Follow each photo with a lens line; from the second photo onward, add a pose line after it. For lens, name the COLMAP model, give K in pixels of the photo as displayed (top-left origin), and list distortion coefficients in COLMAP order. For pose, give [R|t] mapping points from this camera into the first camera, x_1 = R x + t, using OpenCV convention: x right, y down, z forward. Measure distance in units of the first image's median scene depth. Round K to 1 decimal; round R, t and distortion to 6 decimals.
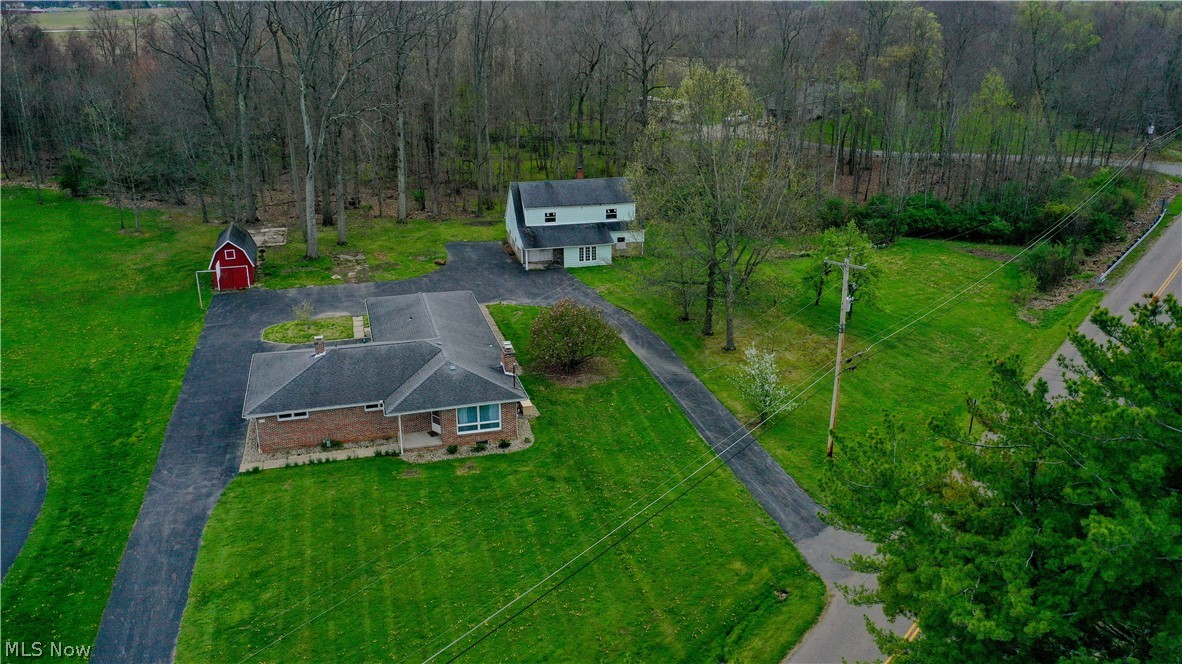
lens RADIAL K [[927.7, 0, 591.0], [0, 927.7, 332.0], [0, 0, 1]] dist [-0.012911, -0.003430]
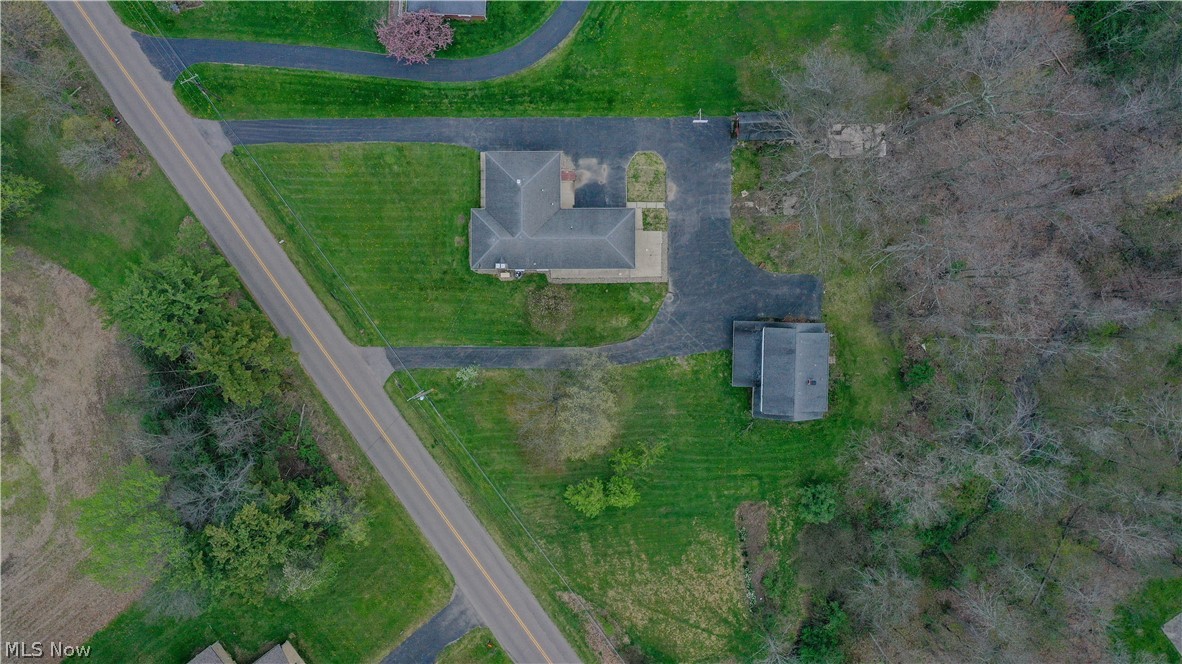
lens RADIAL K [[927.7, 0, 591.0], [0, 927.7, 332.0], [0, 0, 1]] dist [-0.012911, -0.003430]
pose [[-0.267422, 0.963366, 0.020313, -0.039337], [-0.314430, -0.107171, 0.943212, -2.060176], [0.910834, 0.245848, 0.331571, 0.497227]]
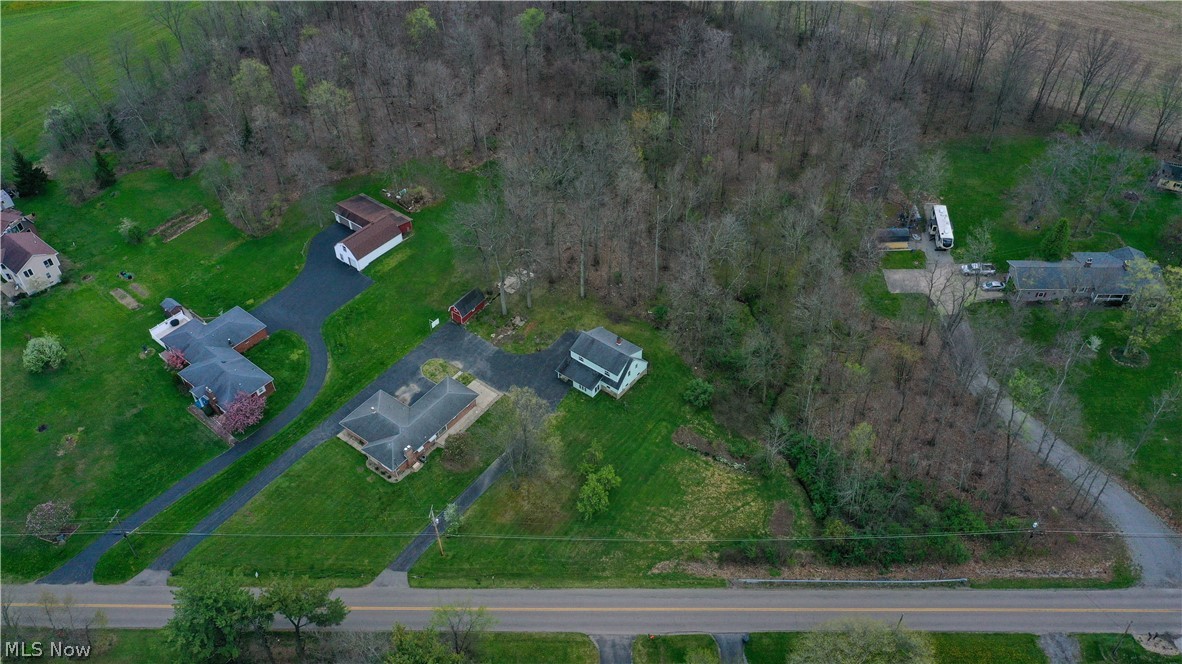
lens RADIAL K [[927.7, 0, 591.0], [0, 927.7, 332.0], [0, 0, 1]] dist [-0.012911, -0.003430]
pose [[0.607167, 0.536510, -0.586094, 1.660316], [-0.251957, 0.829553, 0.498356, -1.768981], [0.753569, -0.154915, 0.638854, -0.312523]]
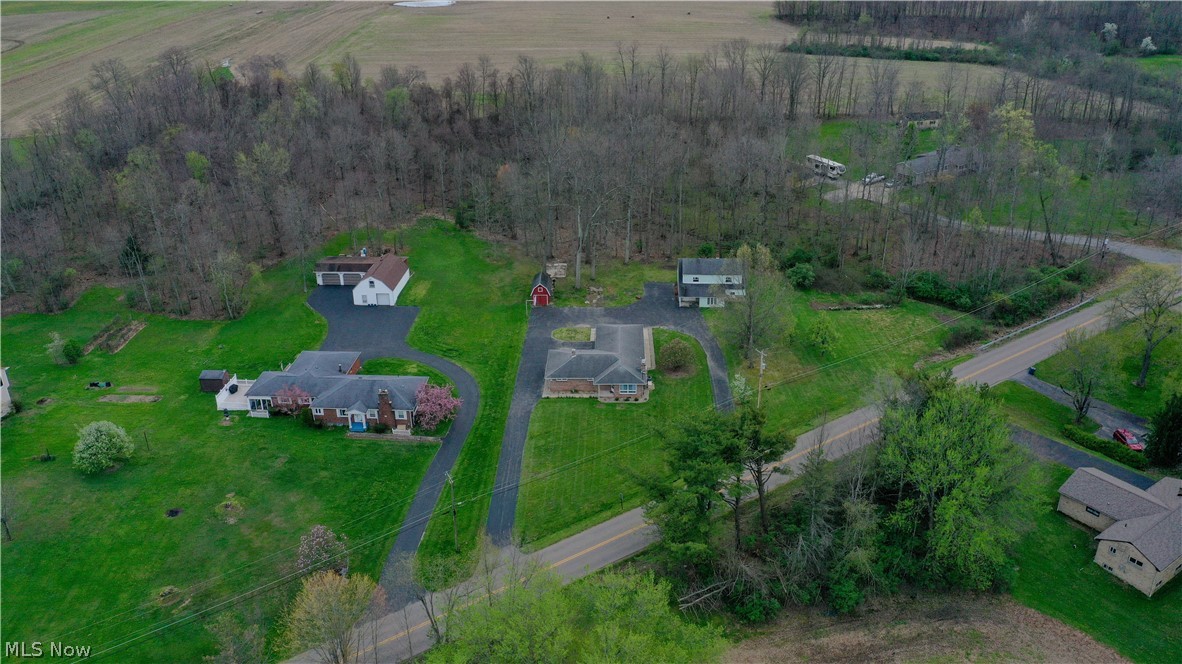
lens RADIAL K [[927.7, 0, 591.0], [0, 927.7, 332.0], [0, 0, 1]] dist [-0.012911, -0.003430]
pose [[0.955530, 0.115453, -0.271353, 0.447190], [-0.088384, 0.989996, 0.109983, -0.326691], [0.281337, -0.081109, 0.956175, -1.452500]]
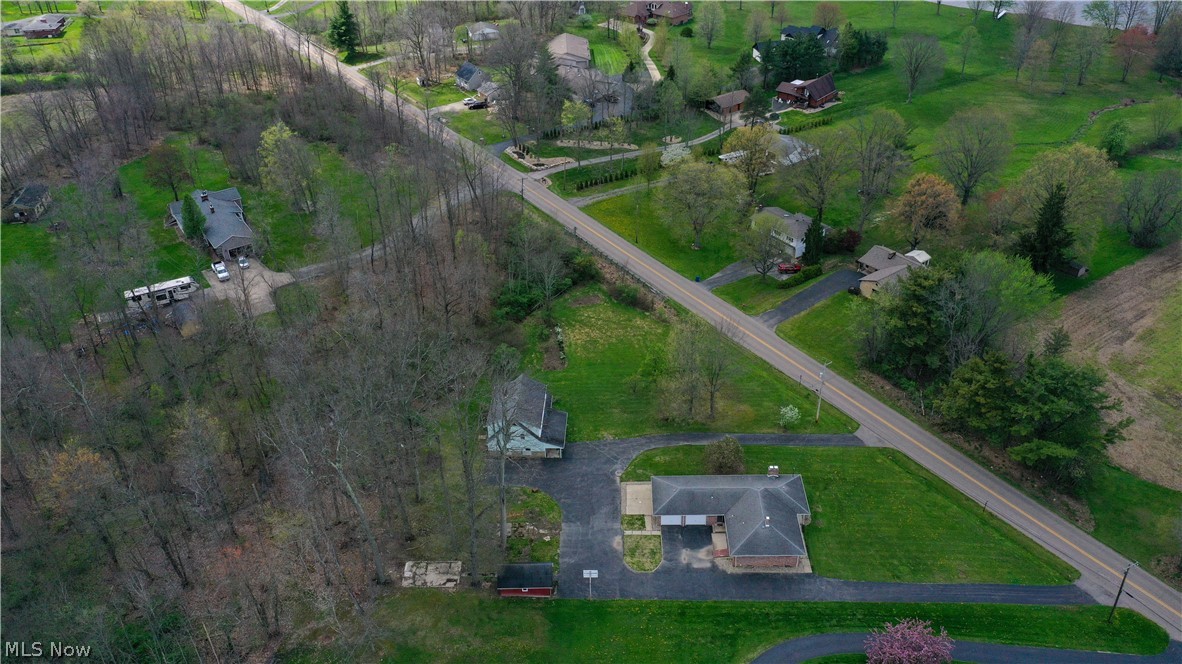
lens RADIAL K [[935.4, 0, 591.0], [0, 935.4, 332.0], [0, 0, 1]] dist [-0.007468, -0.001563]
pose [[0.284135, -0.534046, 0.796280, -1.910646], [0.346903, 0.831506, 0.433886, -1.450454], [-0.893826, 0.152950, 0.421522, 0.340080]]
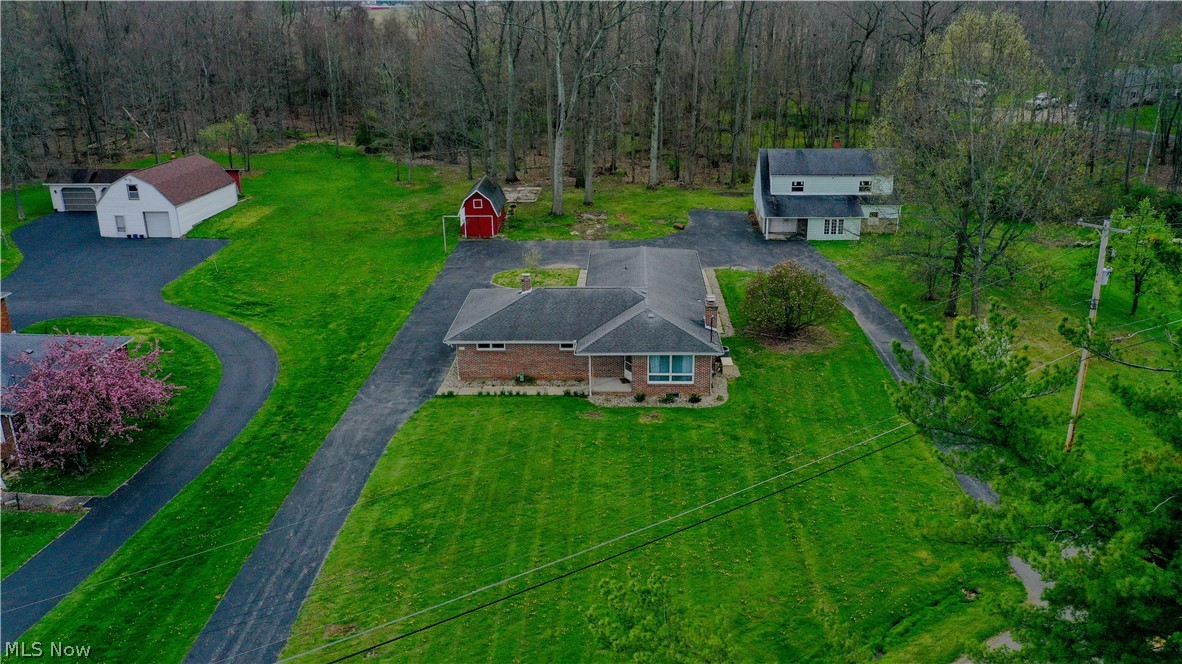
lens RADIAL K [[927.7, 0, 591.0], [0, 927.7, 332.0], [0, 0, 1]] dist [-0.012911, -0.003430]
pose [[0.951598, 0.092141, -0.293209, 0.072865], [-0.090924, 0.995699, 0.017809, 0.041995], [0.293588, 0.009712, 0.955883, 0.052321]]
